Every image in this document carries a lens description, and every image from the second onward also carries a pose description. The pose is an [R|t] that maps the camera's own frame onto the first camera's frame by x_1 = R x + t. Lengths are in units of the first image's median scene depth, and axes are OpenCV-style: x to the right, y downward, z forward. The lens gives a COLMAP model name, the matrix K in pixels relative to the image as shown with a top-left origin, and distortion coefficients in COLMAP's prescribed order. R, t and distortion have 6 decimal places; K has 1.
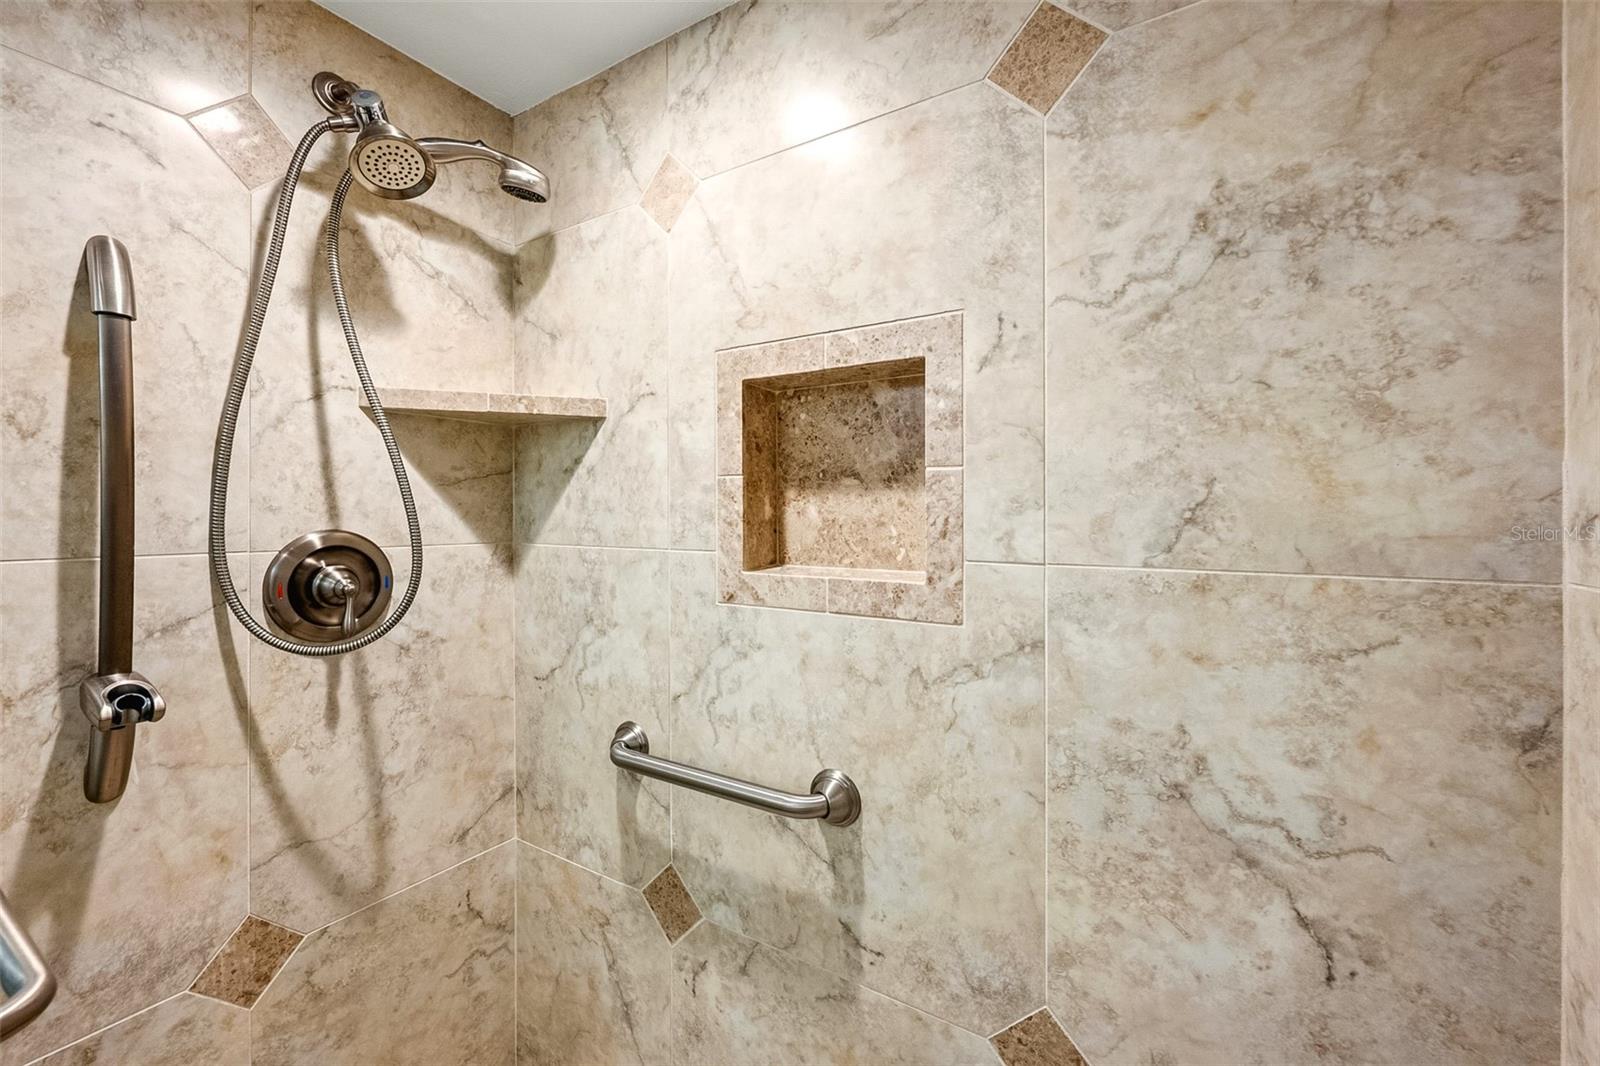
lens RADIAL K [[640.5, 0, 799.0], [0, 640.5, 537.7], [0, 0, 1]] dist [-0.002194, 0.000012]
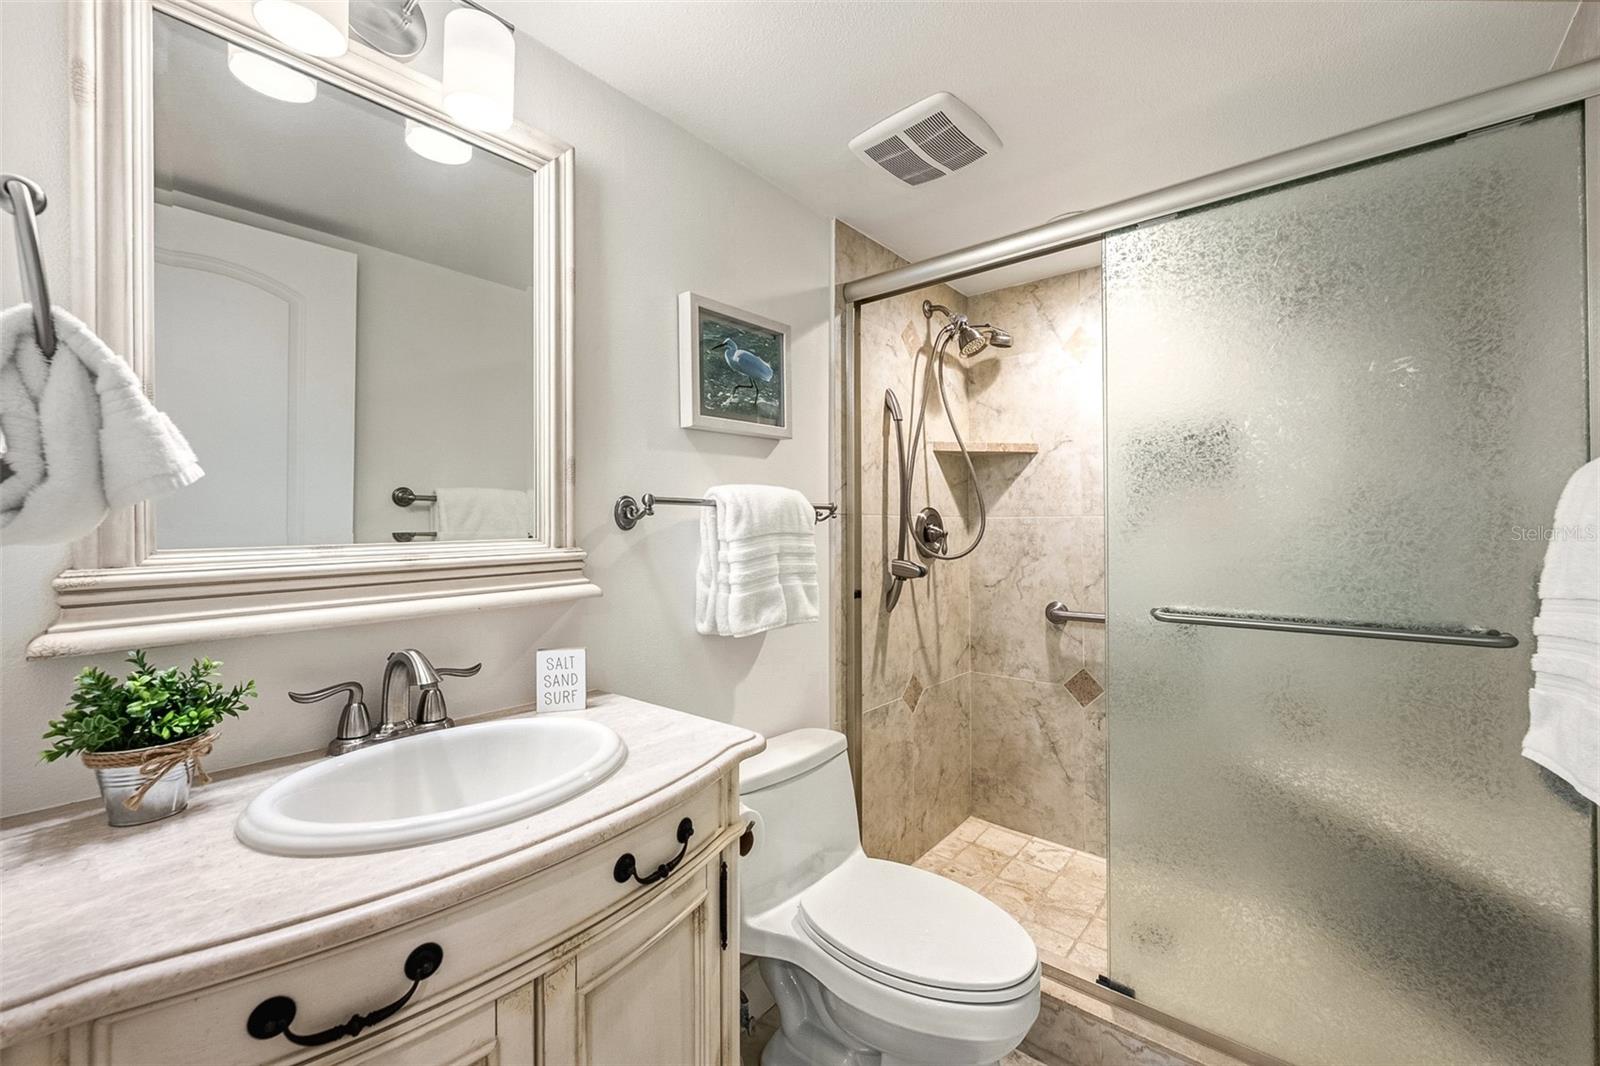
lens RADIAL K [[649.8, 0, 803.5], [0, 649.8, 543.4], [0, 0, 1]] dist [0.000910, 0.000033]
pose [[0.991615, -0.003575, -0.129180, -0.778278], [0.002032, 0.999925, -0.012067, 0.123523], [0.129214, 0.011704, 0.991548, -1.133980]]
